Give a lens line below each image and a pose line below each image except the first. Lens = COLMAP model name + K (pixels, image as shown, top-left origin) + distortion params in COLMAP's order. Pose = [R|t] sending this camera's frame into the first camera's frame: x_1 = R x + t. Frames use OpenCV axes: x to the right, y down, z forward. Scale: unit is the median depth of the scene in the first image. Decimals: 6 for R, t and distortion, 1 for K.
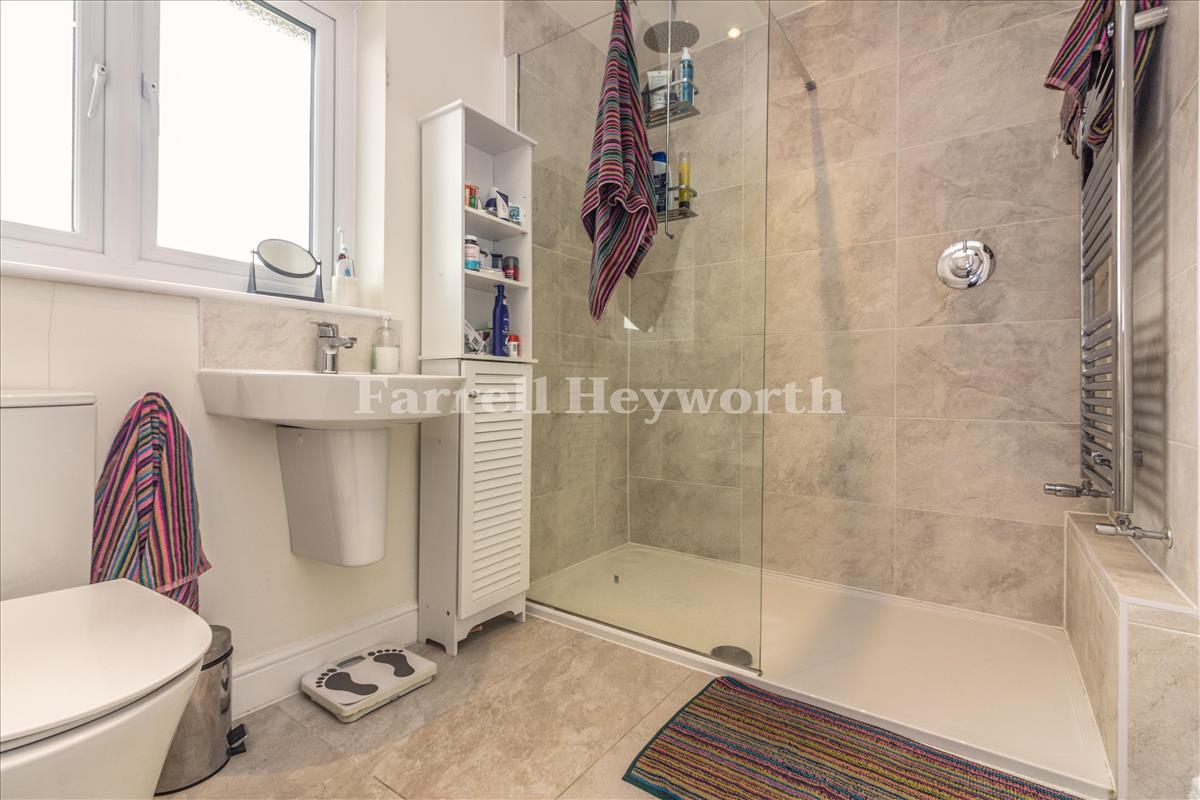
lens RADIAL K [[546.3, 0, 597.0], [0, 546.3, 397.2], [0, 0, 1]] dist [-0.001406, 0.000015]
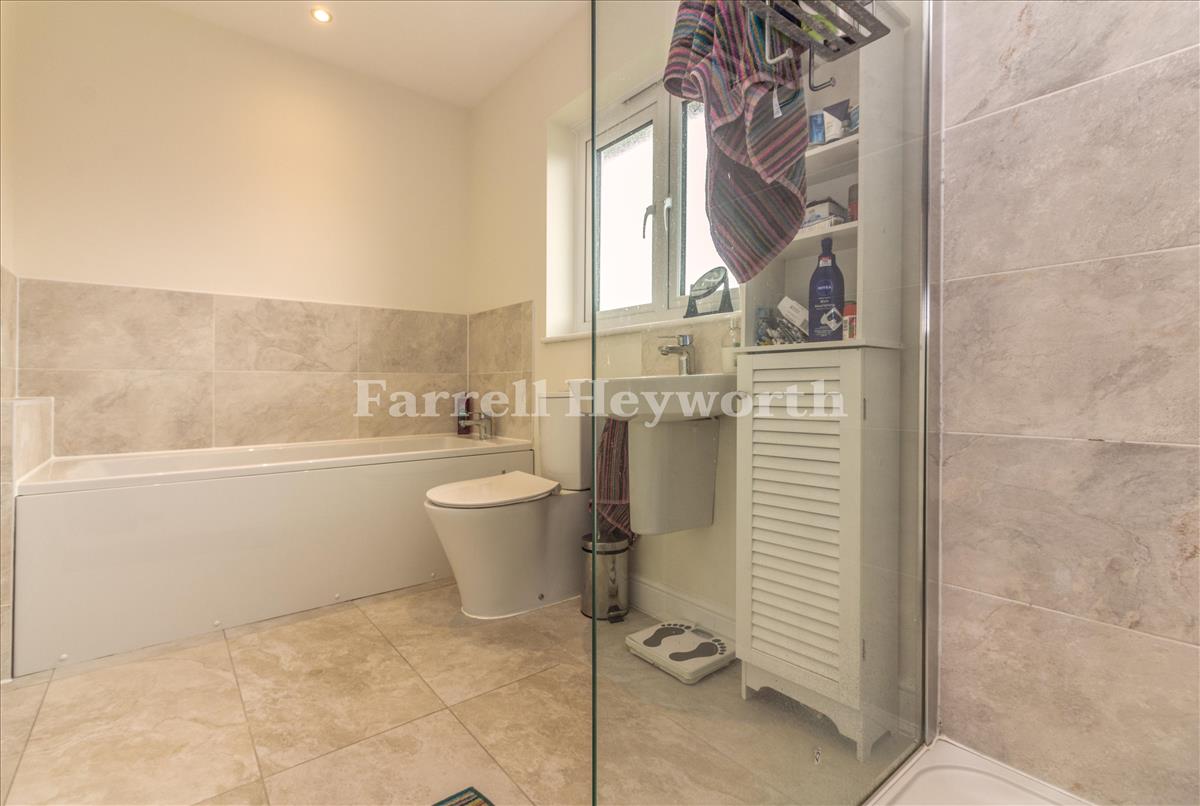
lens RADIAL K [[550.9, 0, 597.3], [0, 550.9, 390.9], [0, 0, 1]] dist [-0.000717, -0.000146]
pose [[-0.272422, 0.000076, -0.962178, 0.706563], [-0.012080, 0.999921, 0.003499, -0.013174], [0.962102, 0.012576, -0.272400, 1.116581]]
